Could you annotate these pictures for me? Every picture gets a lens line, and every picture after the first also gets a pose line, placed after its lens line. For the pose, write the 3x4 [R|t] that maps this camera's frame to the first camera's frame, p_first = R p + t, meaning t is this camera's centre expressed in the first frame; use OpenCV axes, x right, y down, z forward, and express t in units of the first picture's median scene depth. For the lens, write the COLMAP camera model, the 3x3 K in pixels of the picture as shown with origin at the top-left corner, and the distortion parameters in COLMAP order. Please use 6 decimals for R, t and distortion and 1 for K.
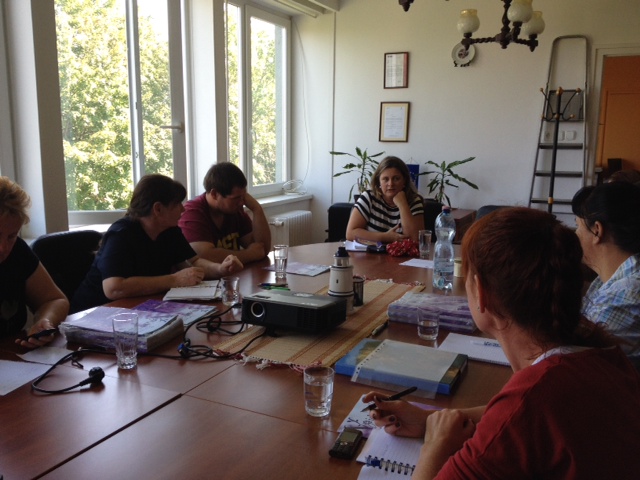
lens RADIAL K [[598.3, 0, 310.2], [0, 598.3, 240.3], [0, 0, 1]] dist [0.014303, -0.009024]
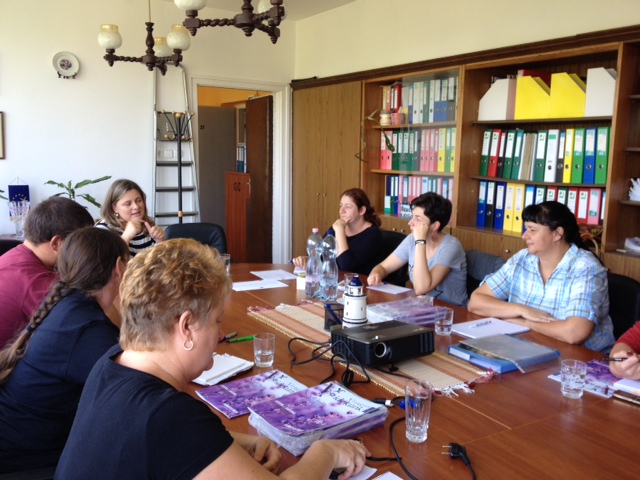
lens RADIAL K [[598.3, 0, 310.2], [0, 598.3, 240.3], [0, 0, 1]] dist [0.014303, -0.009024]
pose [[0.536602, -0.123037, 0.834818, -0.406247], [0.127645, 0.989764, 0.063826, -0.061096], [-0.834126, 0.072311, 0.546814, 0.225954]]
